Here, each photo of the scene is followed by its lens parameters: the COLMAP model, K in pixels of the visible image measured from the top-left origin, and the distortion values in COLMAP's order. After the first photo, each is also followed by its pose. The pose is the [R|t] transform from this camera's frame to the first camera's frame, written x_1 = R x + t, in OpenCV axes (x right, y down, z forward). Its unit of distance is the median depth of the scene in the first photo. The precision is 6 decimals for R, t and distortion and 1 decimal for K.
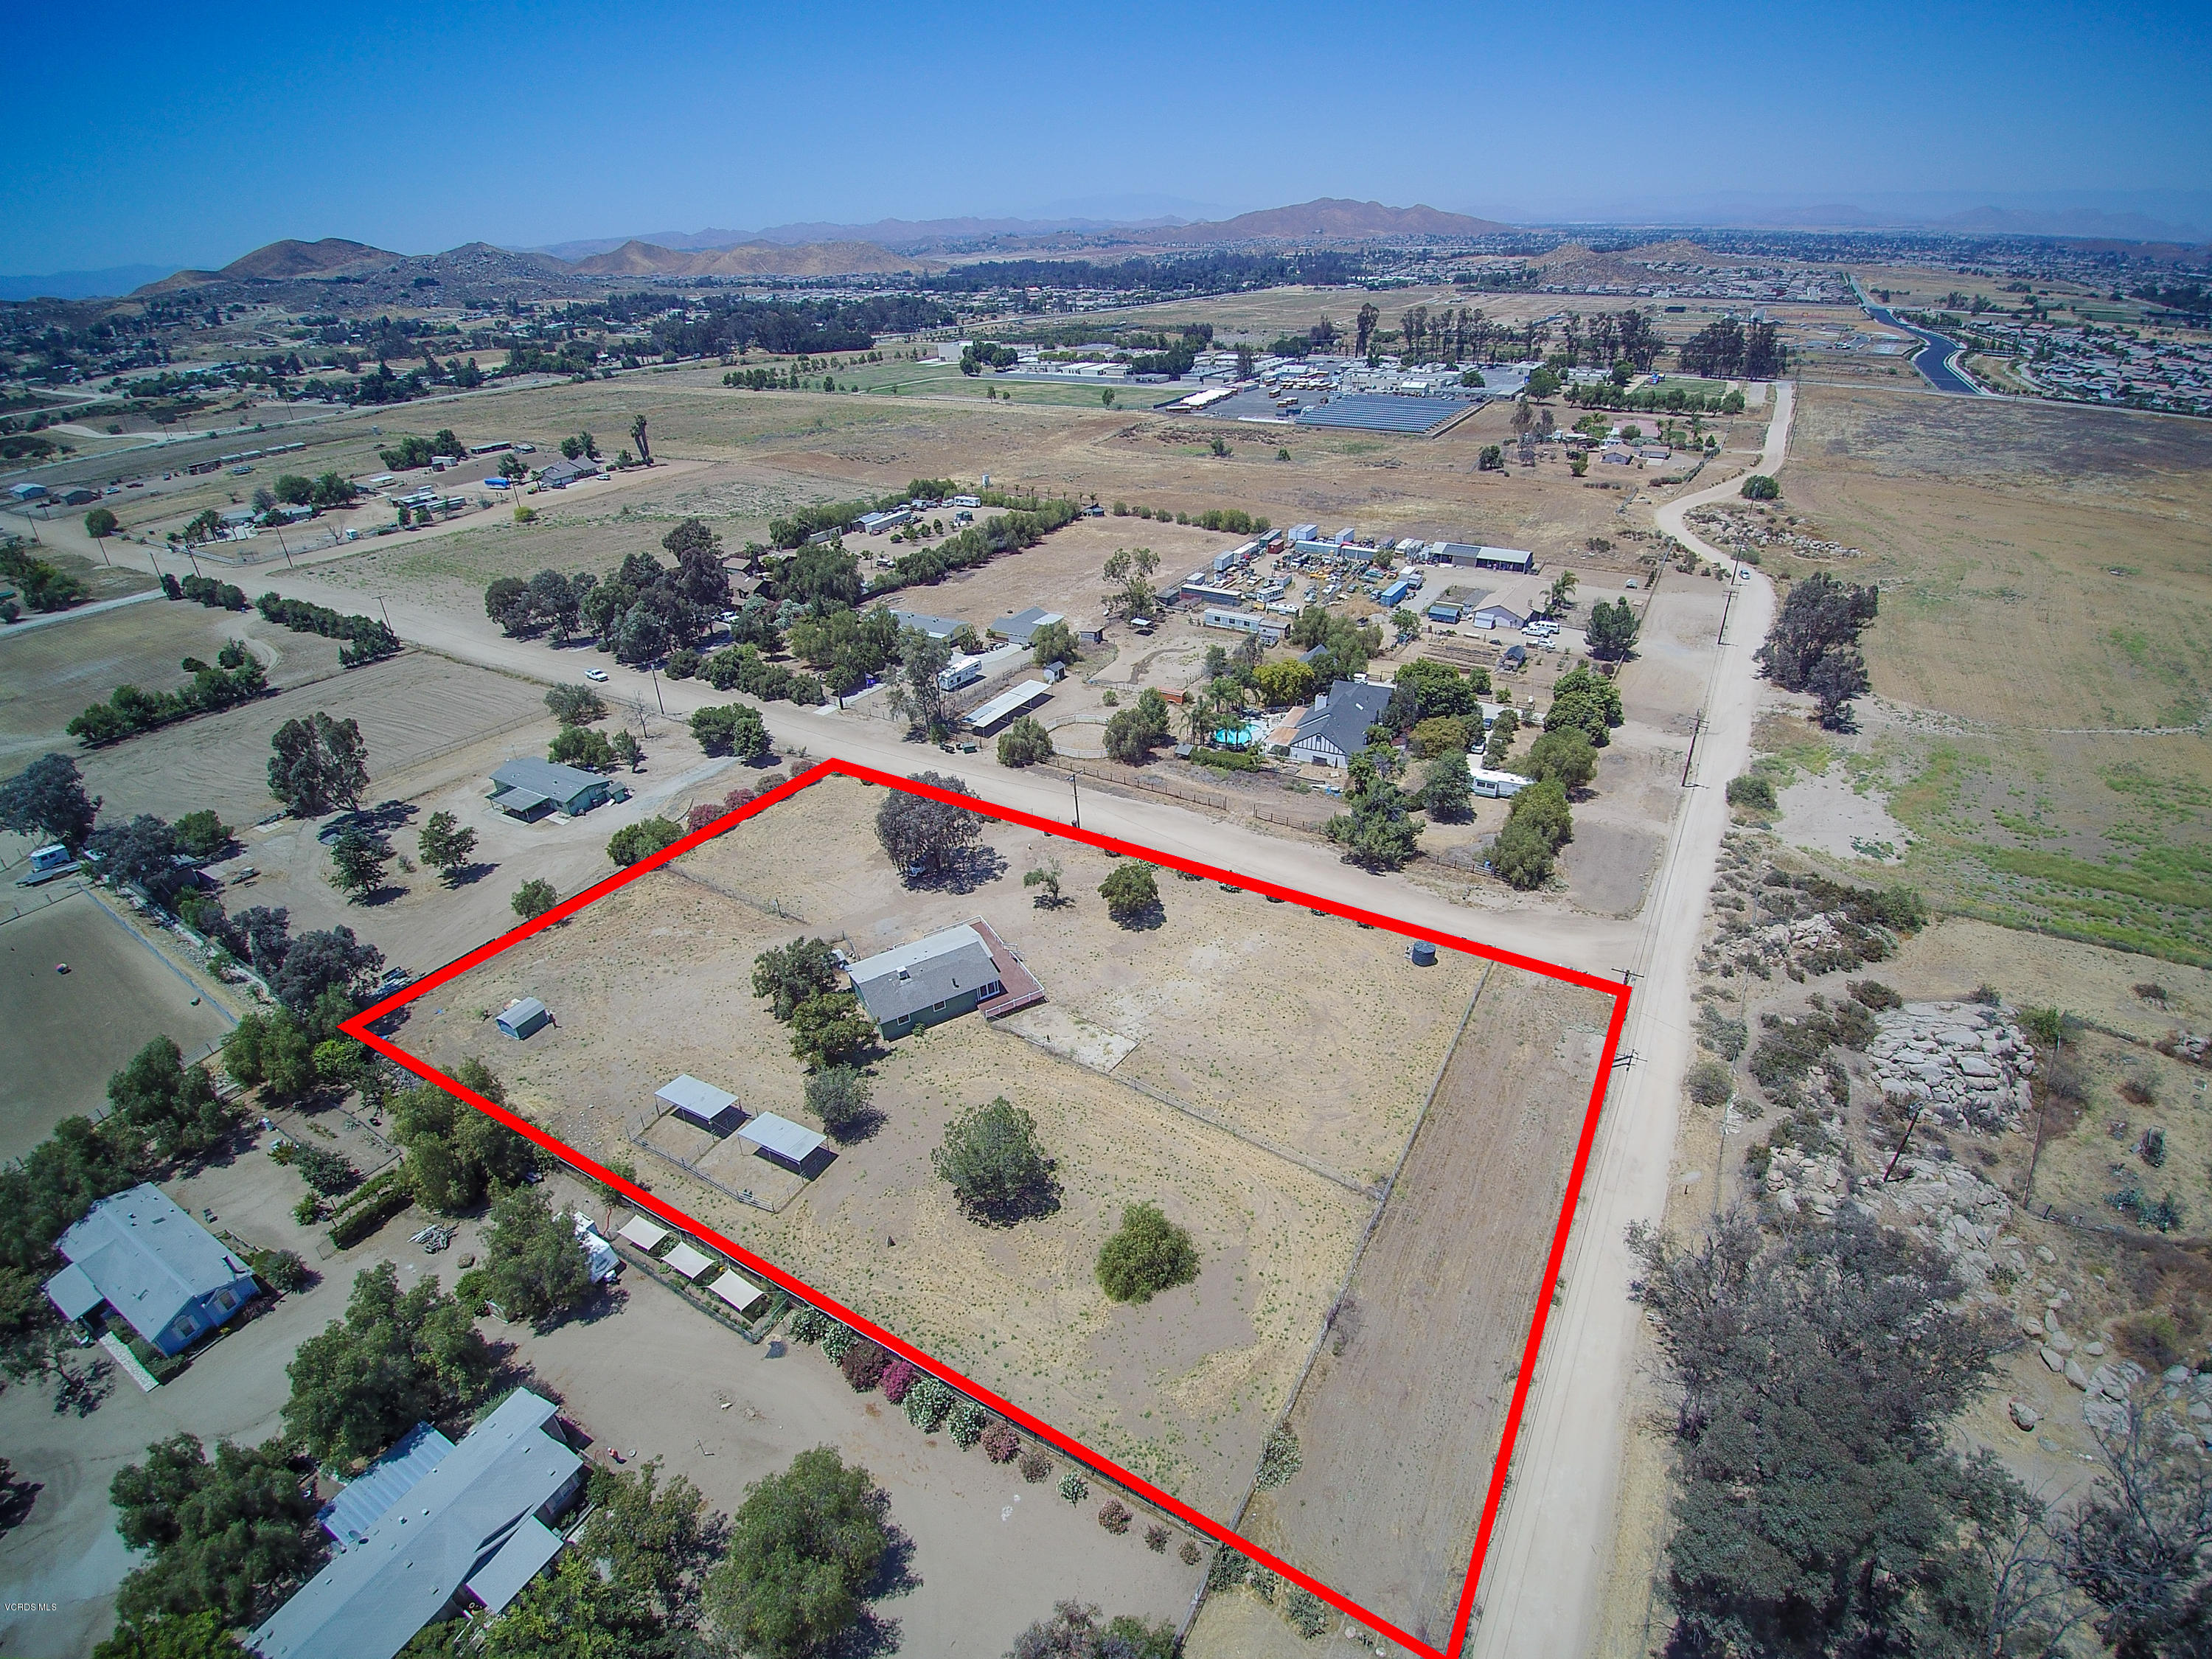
lens RADIAL K [[1055.0, 0, 1132.5], [0, 1055.0, 830.4], [0, 0, 1]] dist [-0.029754, -0.017594]
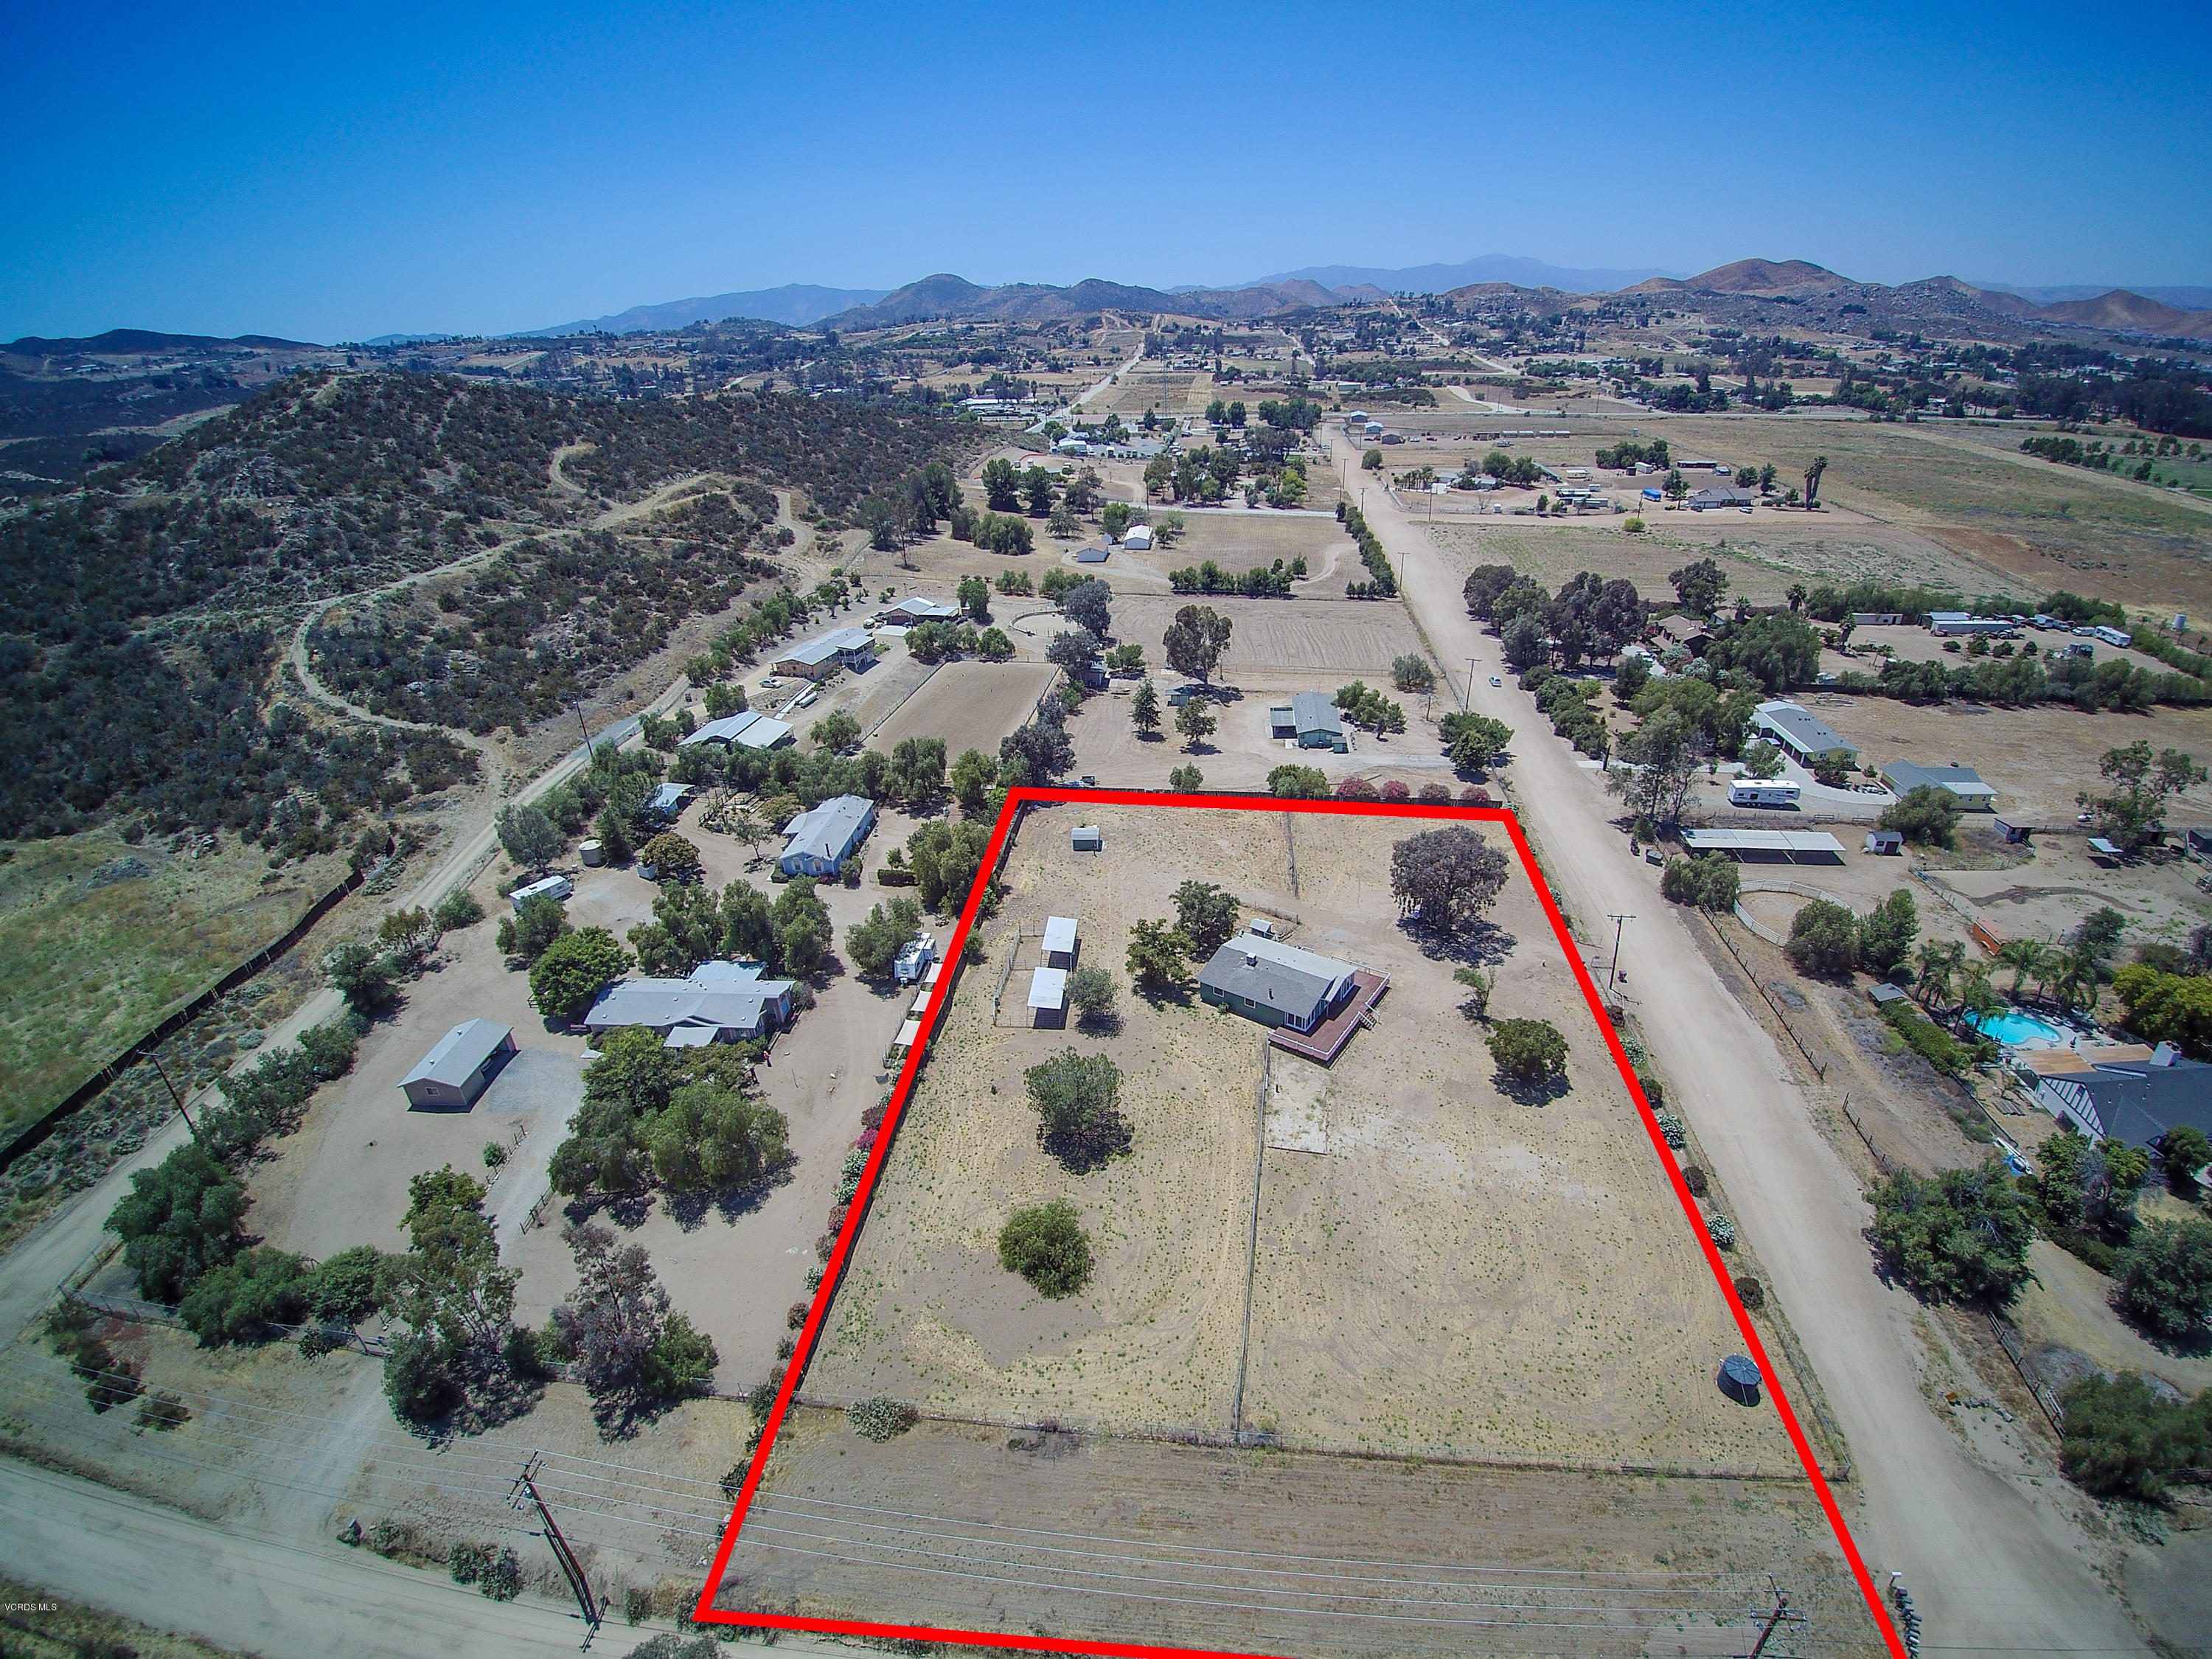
lens RADIAL K [[1039.5, 0, 1141.8], [0, 1039.5, 815.0], [0, 0, 1]] dist [-0.030690, -0.017971]
pose [[0.415494, 0.412506, -0.810681, 0.347592], [-0.433522, 0.873322, 0.222190, -0.117114], [0.799639, 0.259129, 0.541691, 0.201165]]
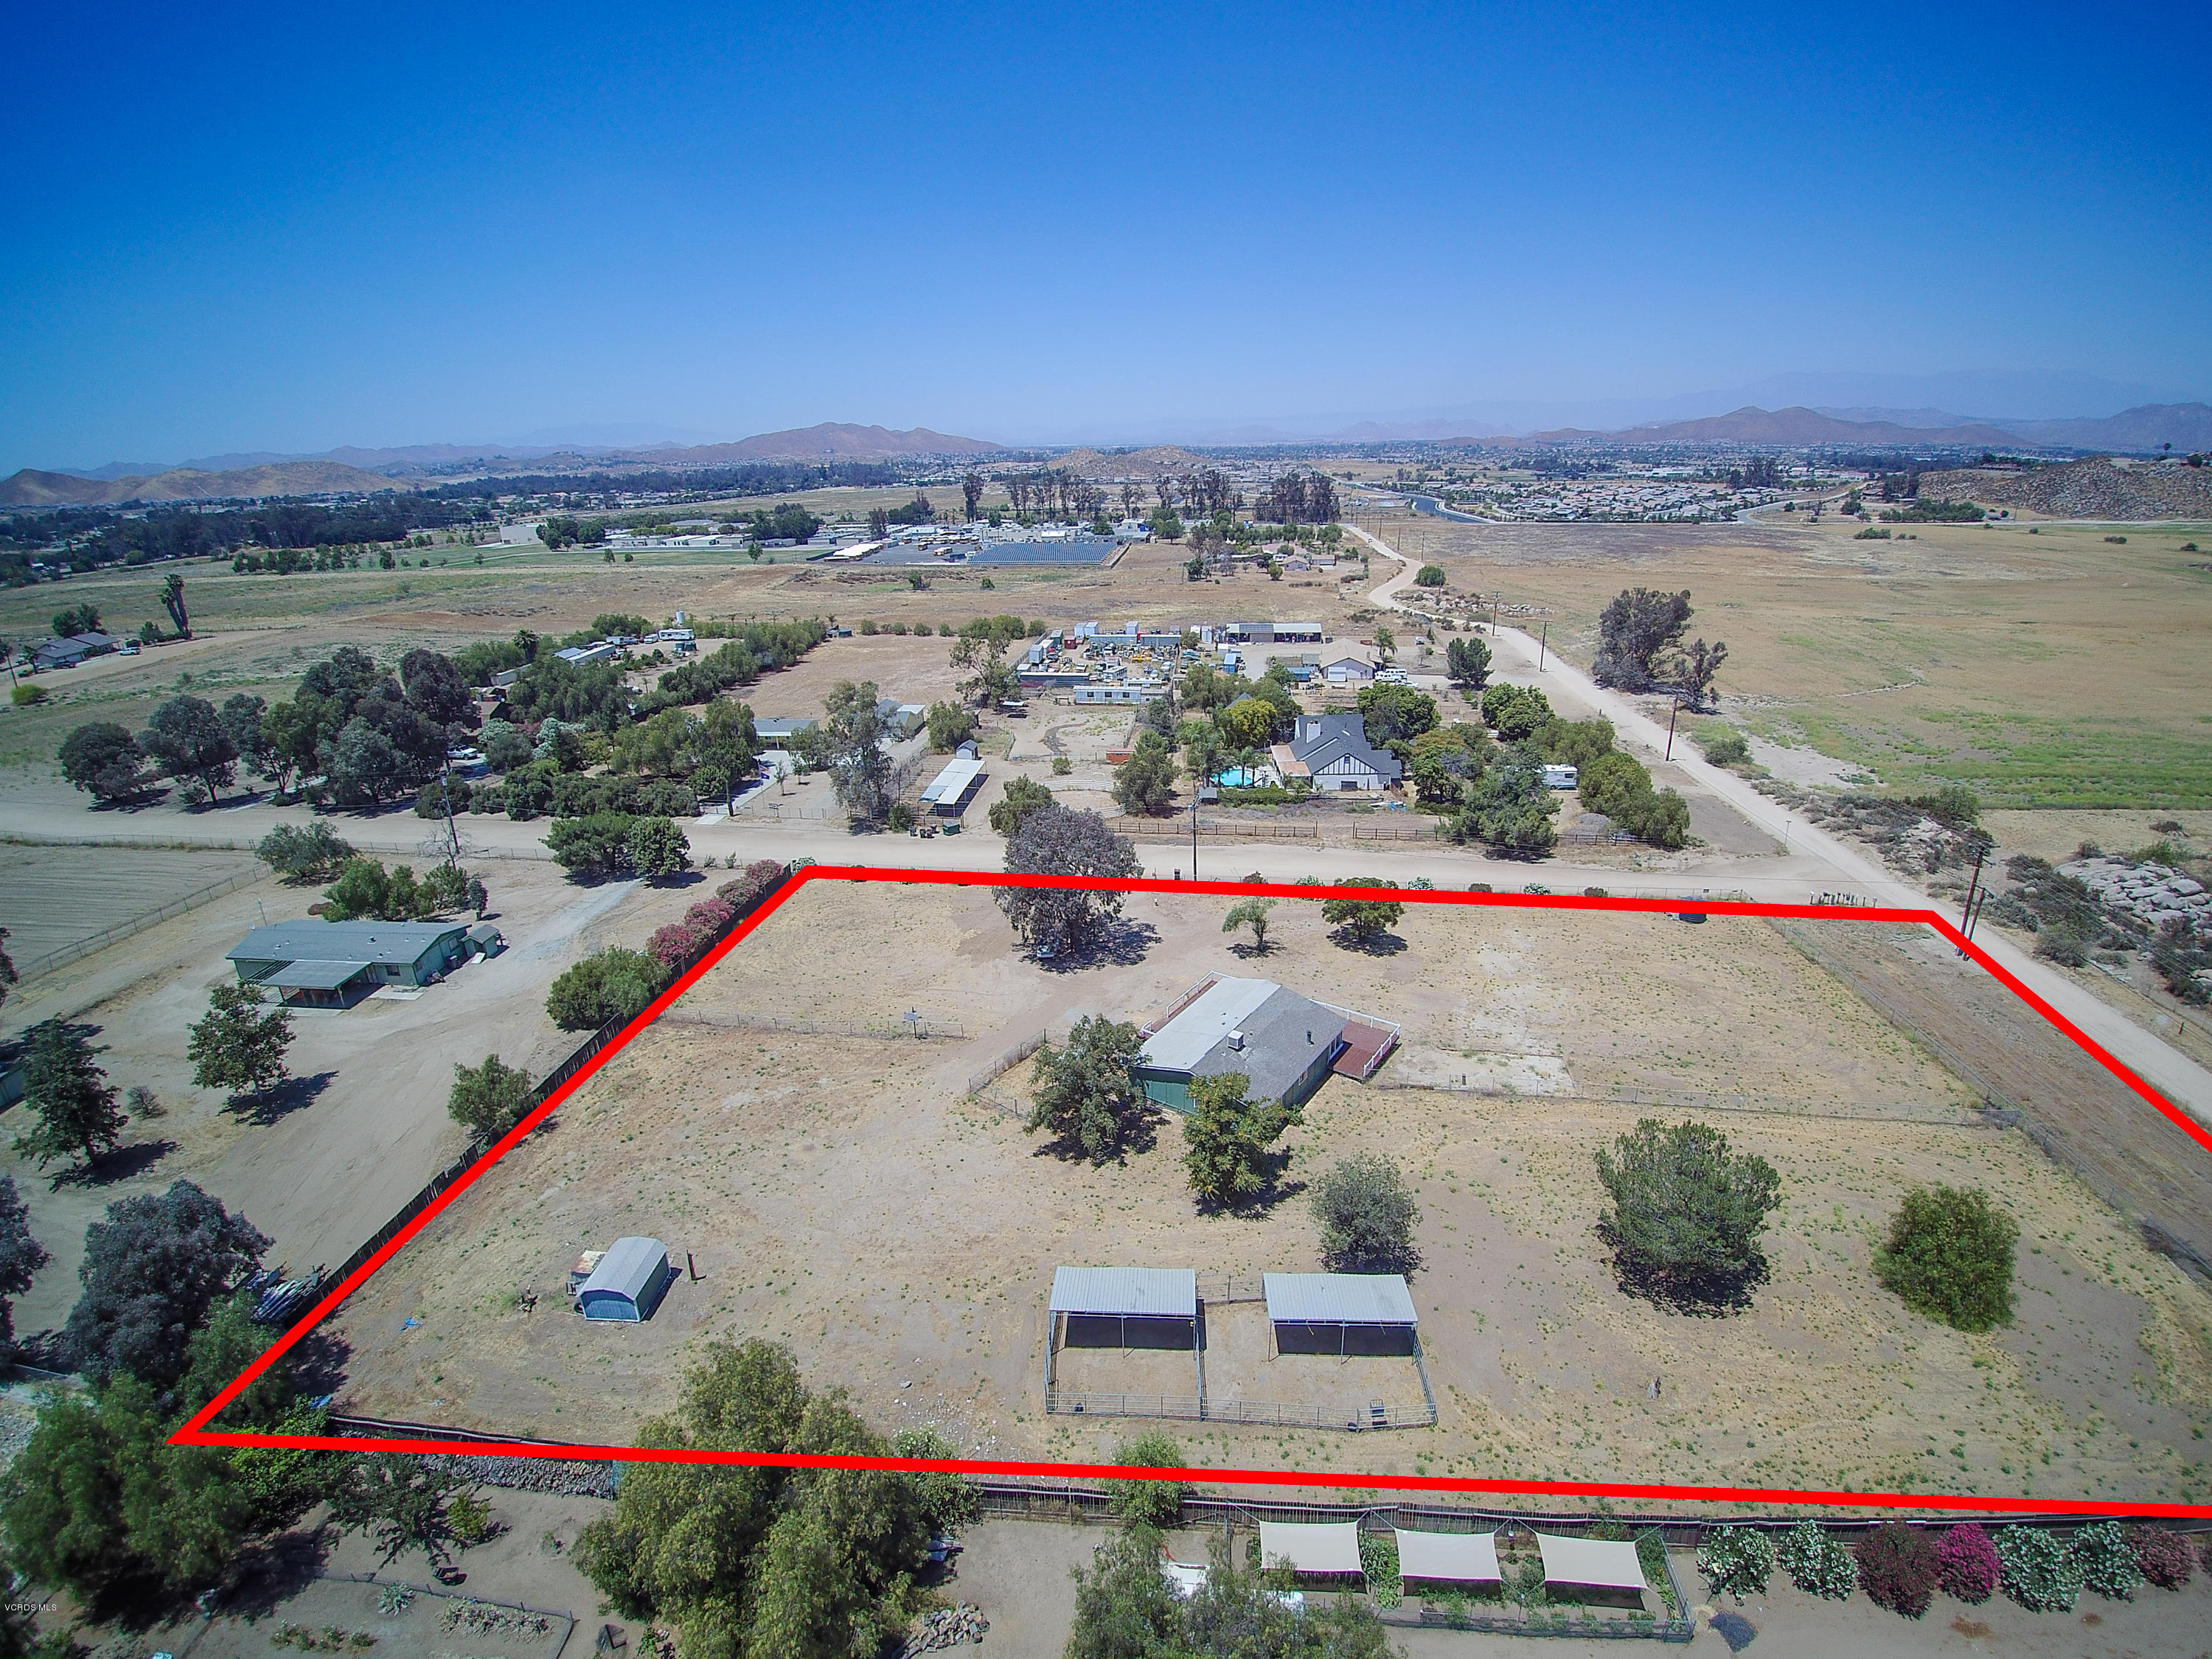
lens RADIAL K [[1055.0, 0, 1132.5], [0, 1055.0, 830.4], [0, 0, 1]] dist [-0.029754, -0.017594]
pose [[0.909697, -0.133739, 0.393147, -0.343616], [0.201651, 0.969876, -0.136668, 0.055815], [-0.363026, 0.203605, 0.909262, 0.261178]]
